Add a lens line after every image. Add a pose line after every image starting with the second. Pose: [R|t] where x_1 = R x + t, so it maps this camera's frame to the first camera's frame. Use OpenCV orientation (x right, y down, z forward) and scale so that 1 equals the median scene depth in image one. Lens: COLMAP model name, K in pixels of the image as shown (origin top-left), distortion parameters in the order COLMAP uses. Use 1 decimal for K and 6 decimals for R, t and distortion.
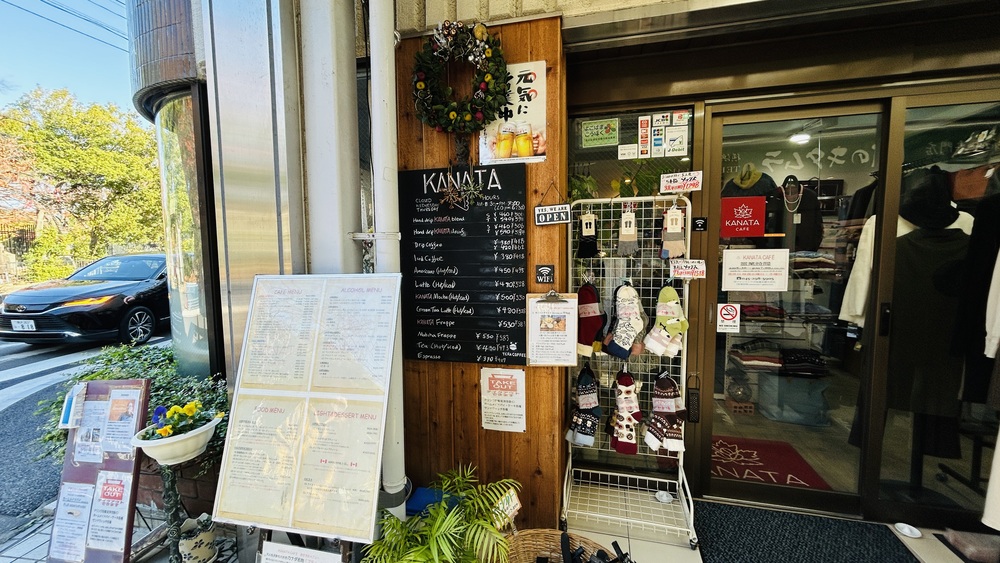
lens RADIAL K [[424.4, 0, 500.0], [0, 424.4, 281.5], [0, 0, 1]] dist [0.000399, 0.000035]
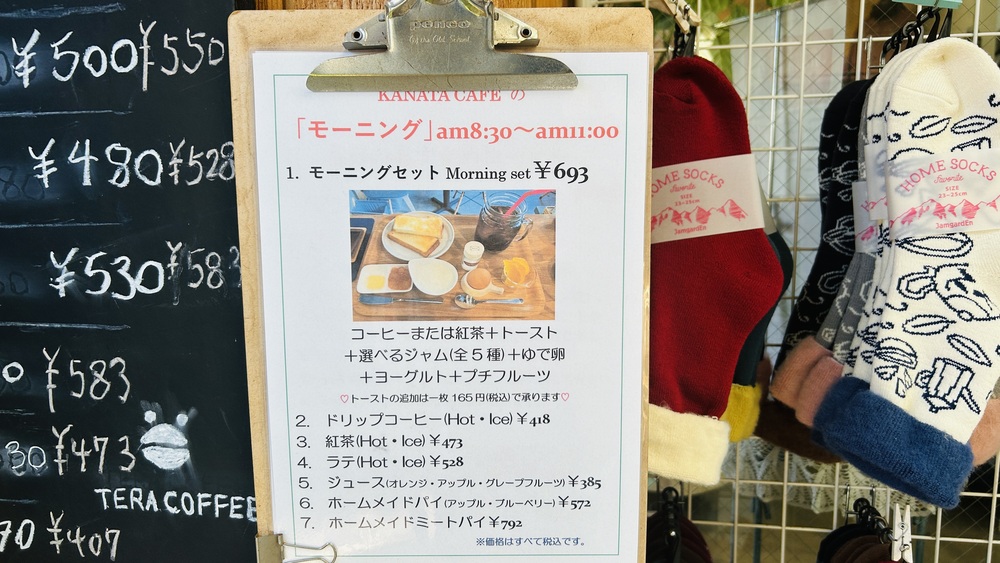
lens RADIAL K [[813.2, 0, 500.0], [0, 813.2, 281.5], [0, 0, 1]] dist [0.005084, 0.001579]
pose [[0.997565, -0.009703, 0.069070, 0.117823], [0.007616, 0.999509, 0.030409, 0.095476], [-0.069331, -0.029809, 0.997148, 0.738619]]
